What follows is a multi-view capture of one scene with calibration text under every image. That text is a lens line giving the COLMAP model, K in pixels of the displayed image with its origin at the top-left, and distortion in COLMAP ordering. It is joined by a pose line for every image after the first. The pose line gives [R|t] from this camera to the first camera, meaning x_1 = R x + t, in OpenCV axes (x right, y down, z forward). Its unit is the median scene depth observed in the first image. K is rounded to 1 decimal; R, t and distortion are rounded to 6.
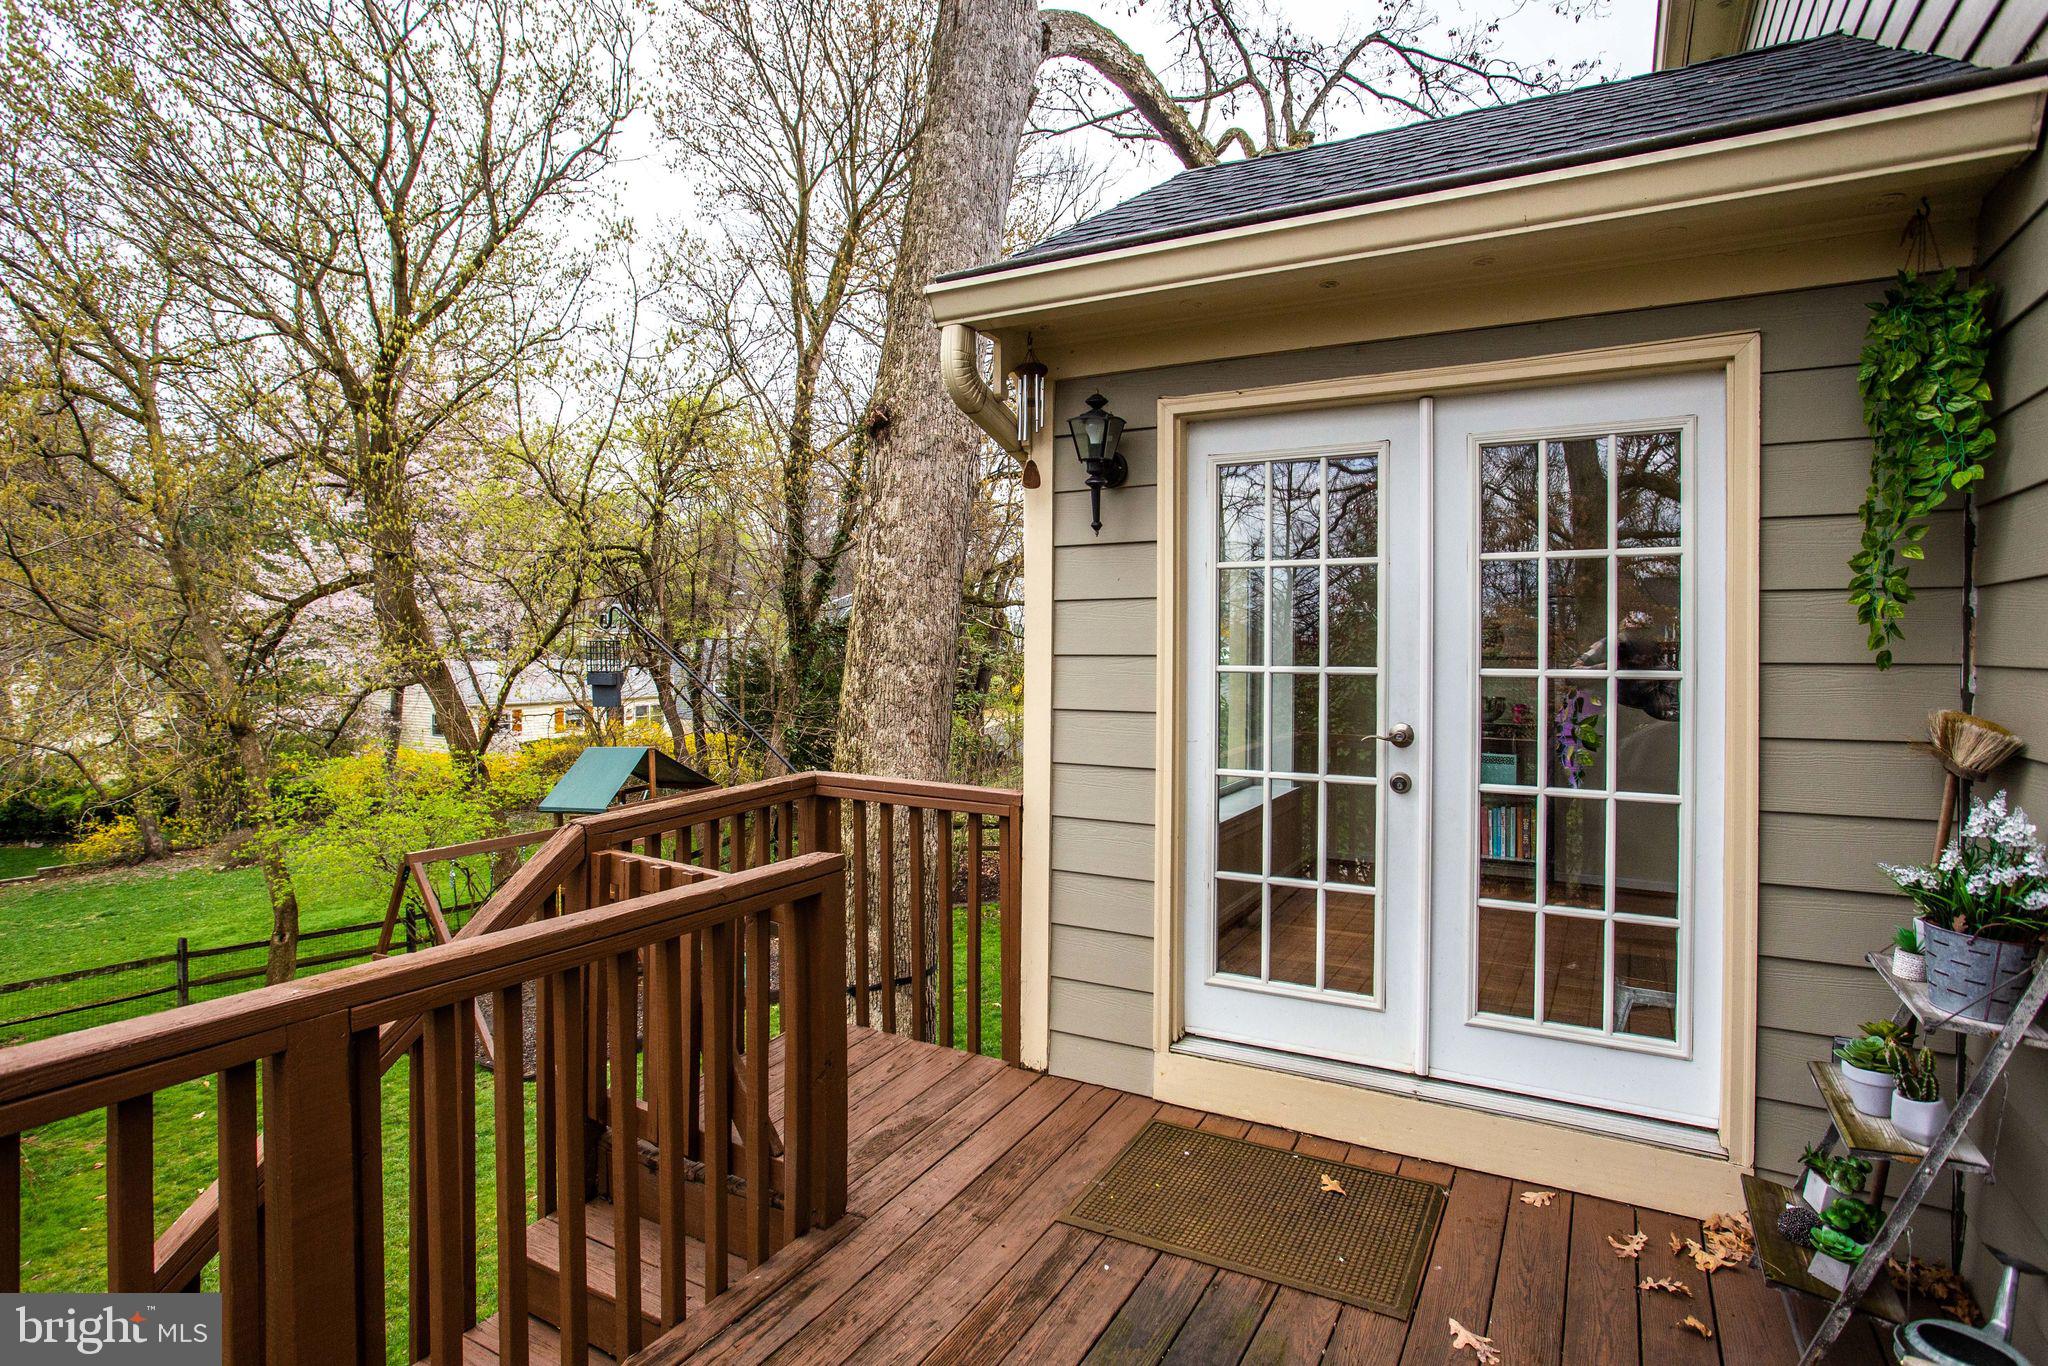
lens RADIAL K [[1038.5, 0, 1028.5], [0, 1038.5, 661.5], [0, 0, 1]] dist [-0.060459, 0.020071]
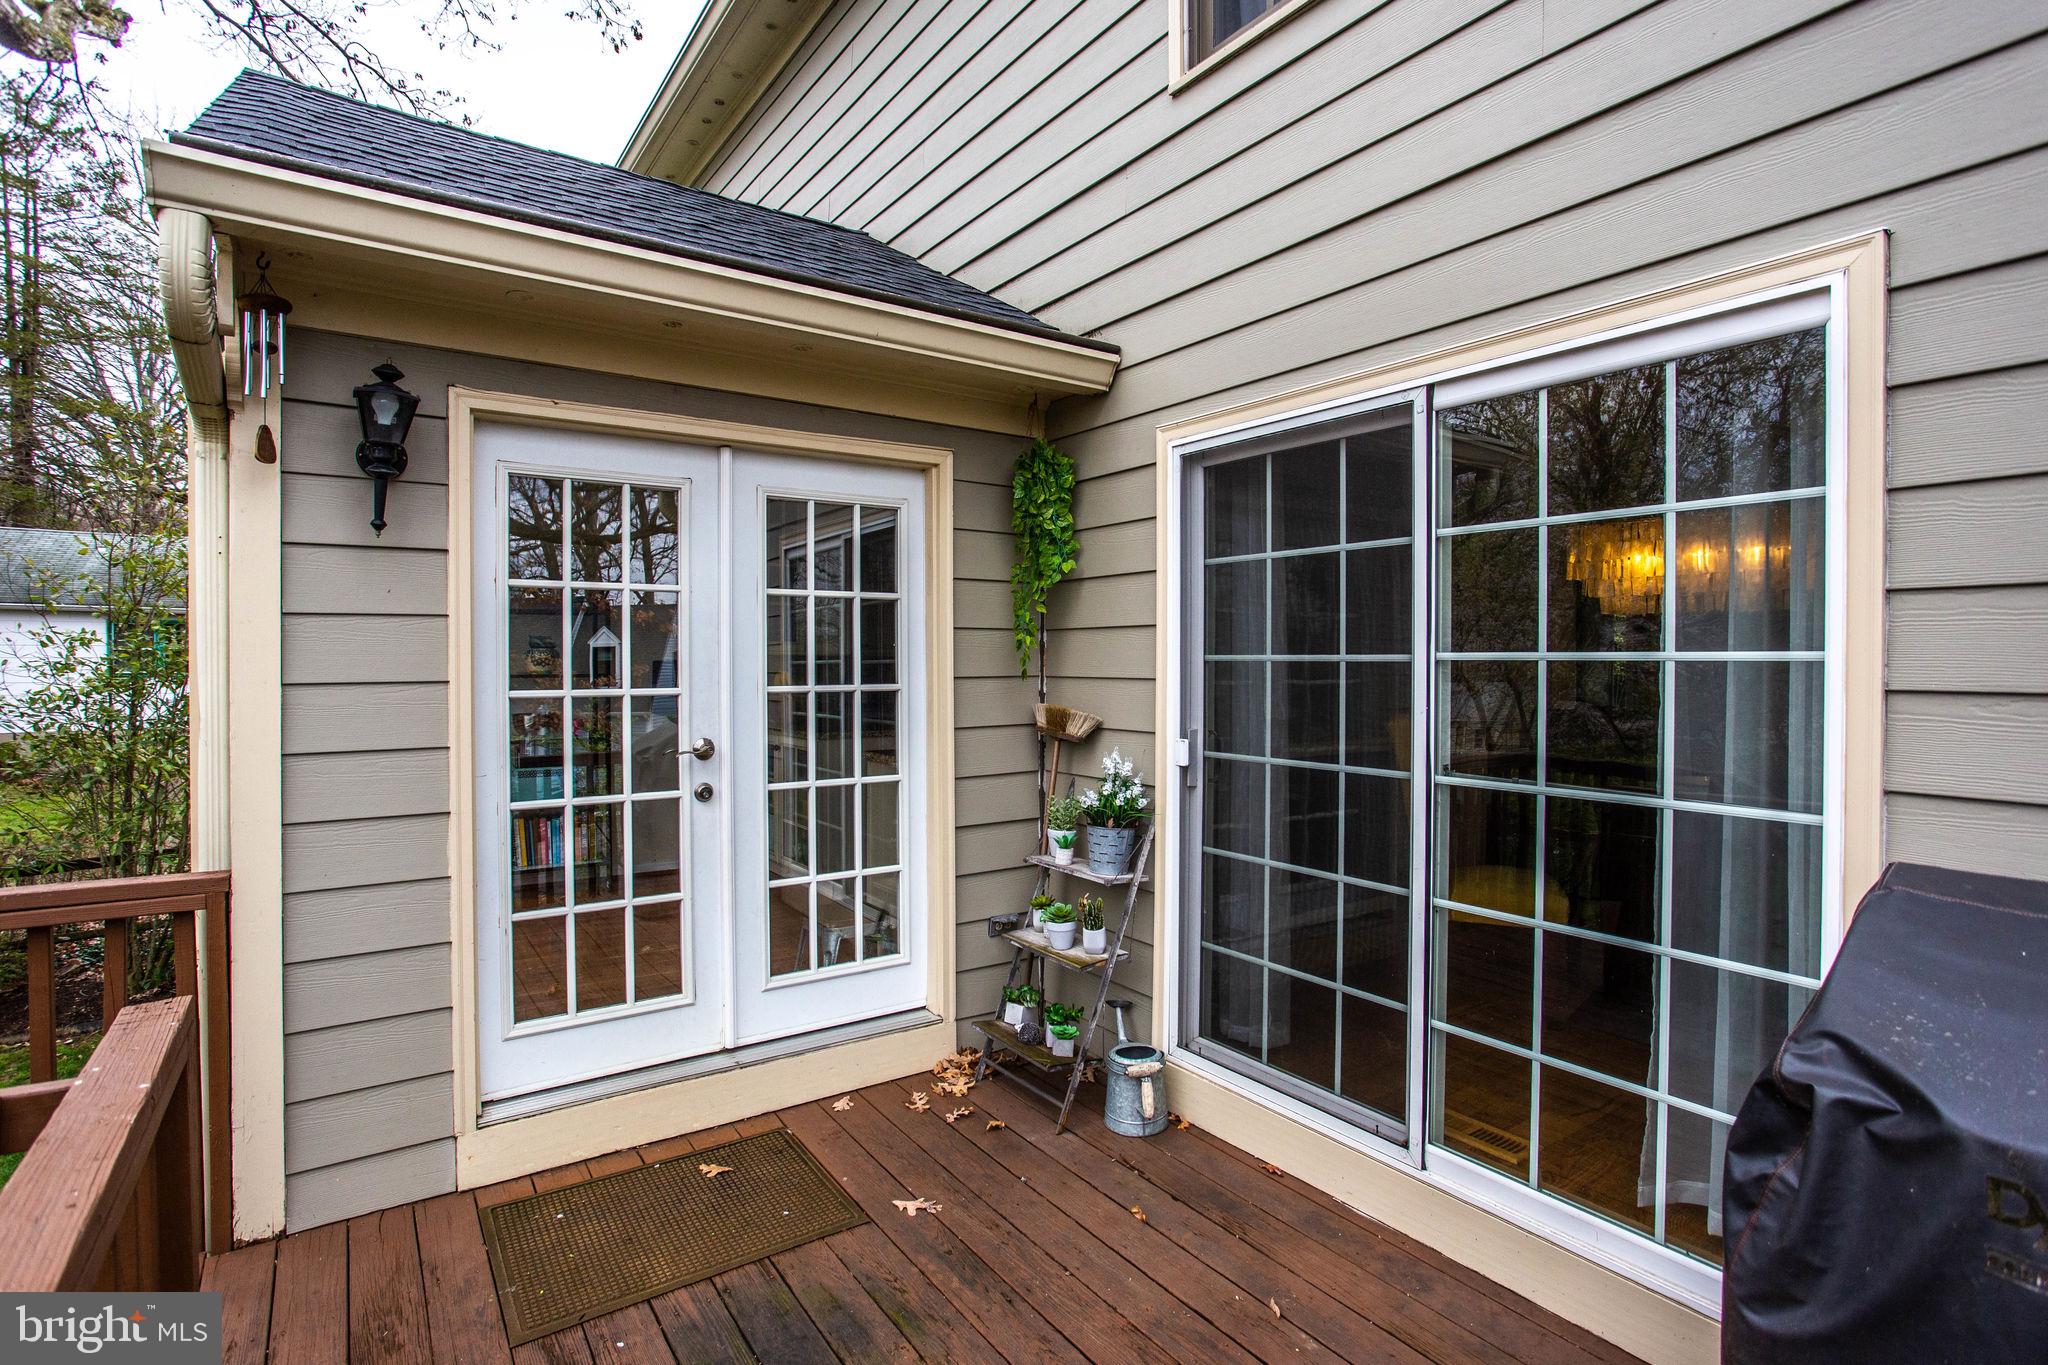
lens RADIAL K [[1001.1, 0, 1024.0], [0, 1001.1, 682.5], [0, 0, 1]] dist [-0.070547, 0.030892]
pose [[0.429230, -0.024265, 0.902869, -0.456556], [0.016969, 0.999679, 0.018800, -0.014021], [-0.903036, 0.007251, 0.429504, 0.239317]]
